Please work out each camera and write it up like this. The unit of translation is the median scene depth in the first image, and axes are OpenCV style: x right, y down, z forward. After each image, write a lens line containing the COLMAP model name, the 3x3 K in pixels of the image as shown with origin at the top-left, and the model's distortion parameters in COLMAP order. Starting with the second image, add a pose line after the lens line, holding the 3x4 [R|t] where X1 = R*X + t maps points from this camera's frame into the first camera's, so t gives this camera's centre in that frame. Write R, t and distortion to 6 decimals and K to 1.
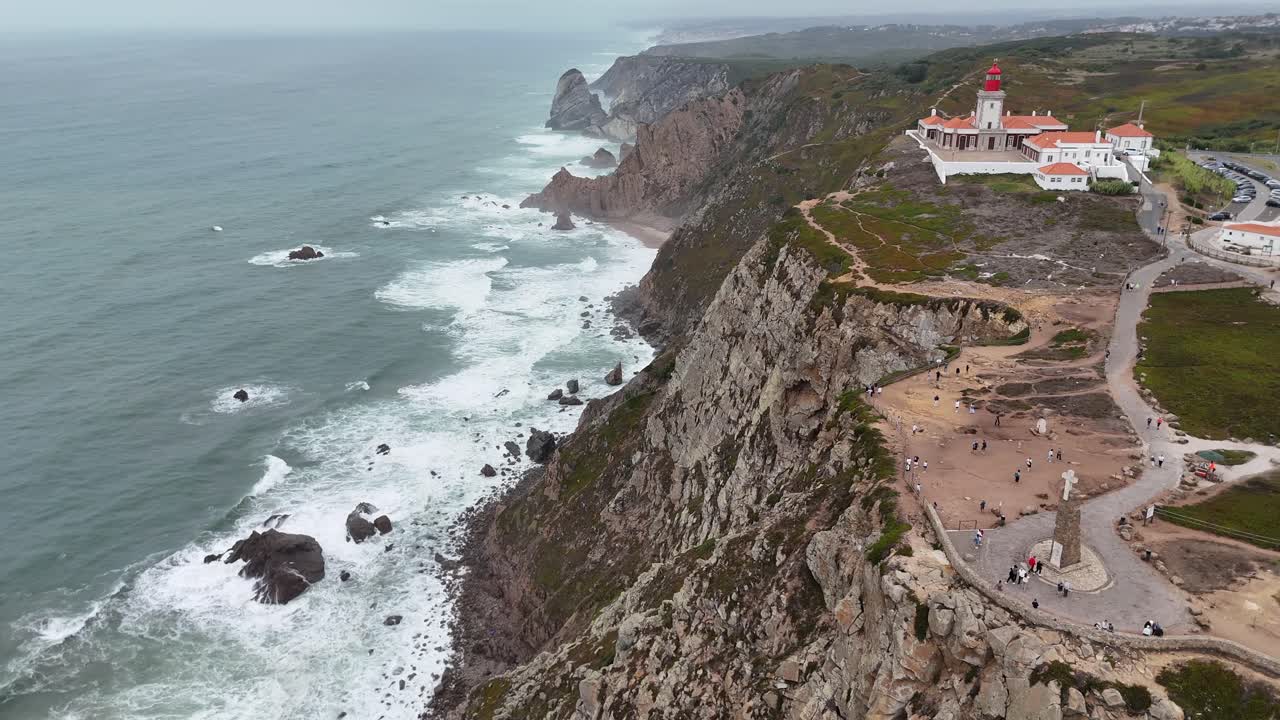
lens RADIAL K [[1000.0, 0, 586.2], [0, 1000.0, 378.7], [0, 0, 1]] dist [0.098200, -0.092933]
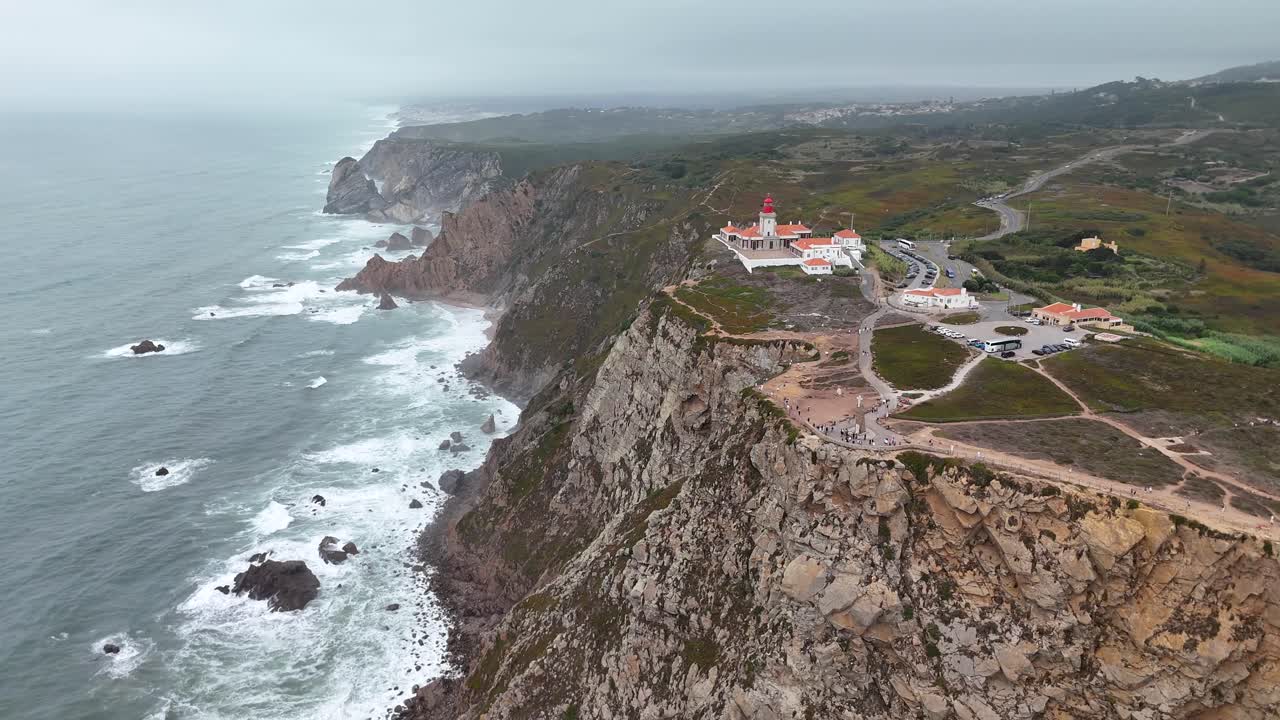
lens RADIAL K [[1000.0, 0, 586.2], [0, 1000.0, 378.7], [0, 0, 1]] dist [0.098200, -0.092933]
pose [[0.969557, -0.075424, 0.232962, -0.297475], [0.091209, 0.994157, -0.057733, 0.047350], [-0.227246, 0.077224, 0.970771, -0.503396]]
